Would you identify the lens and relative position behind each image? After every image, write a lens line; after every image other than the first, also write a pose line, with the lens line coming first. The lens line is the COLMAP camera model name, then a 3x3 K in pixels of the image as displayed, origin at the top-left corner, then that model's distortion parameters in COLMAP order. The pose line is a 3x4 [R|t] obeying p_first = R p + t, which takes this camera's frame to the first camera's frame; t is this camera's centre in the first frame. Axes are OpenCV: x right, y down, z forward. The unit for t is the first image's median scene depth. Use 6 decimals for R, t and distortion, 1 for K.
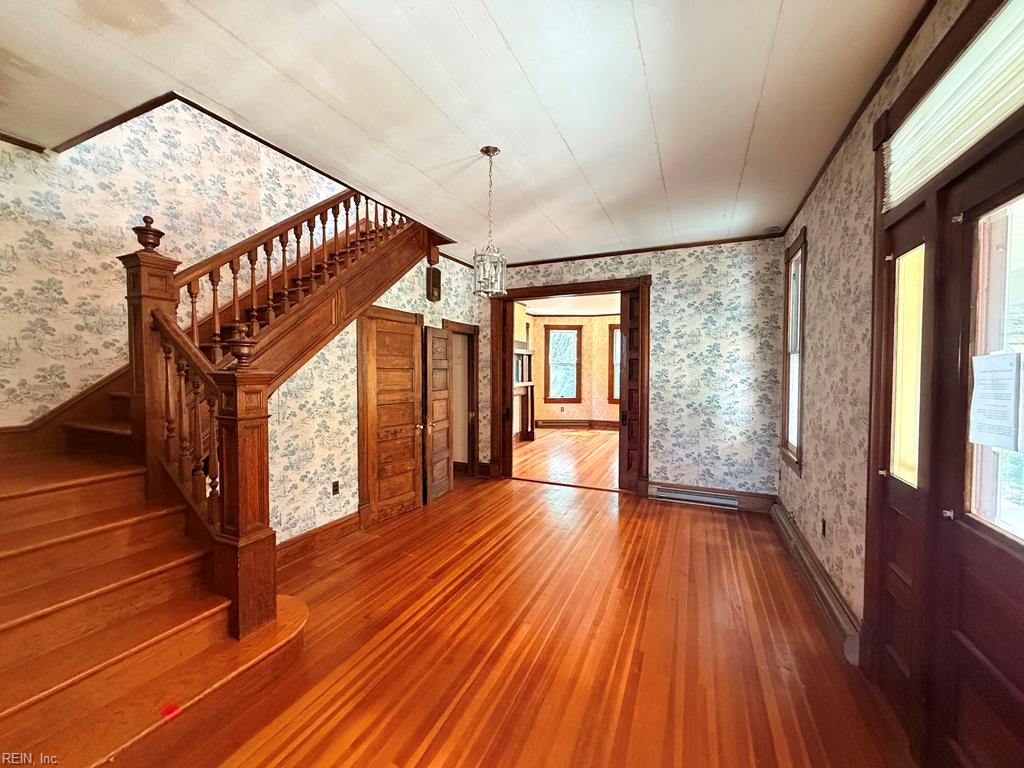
lens RADIAL K [[411.9, 0, 511.4], [0, 411.9, 382.2], [0, 0, 1]] dist [0.004361, -0.000247]
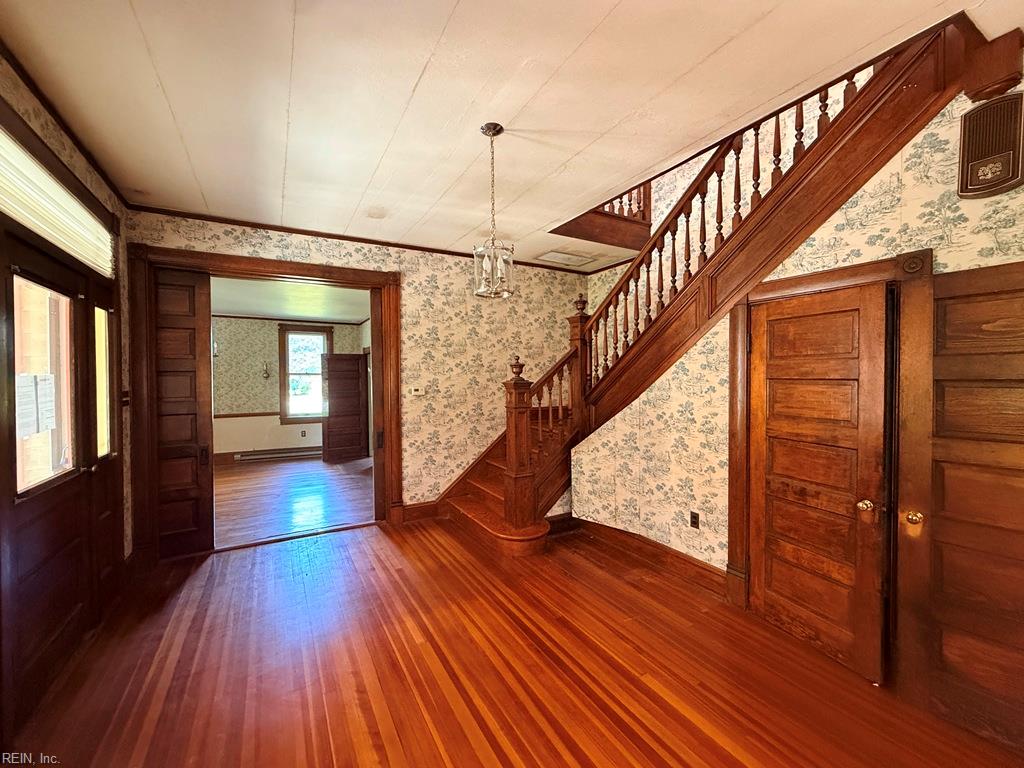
lens RADIAL K [[411.9, 0, 507.3], [0, 411.9, 383.2], [0, 0, 1]] dist [0.004361, -0.000247]
pose [[-0.585023, 0.013810, -0.810899, 0.482047], [-0.020979, 0.999263, 0.032153, -0.043674], [0.810745, 0.035822, -0.584302, 1.172142]]
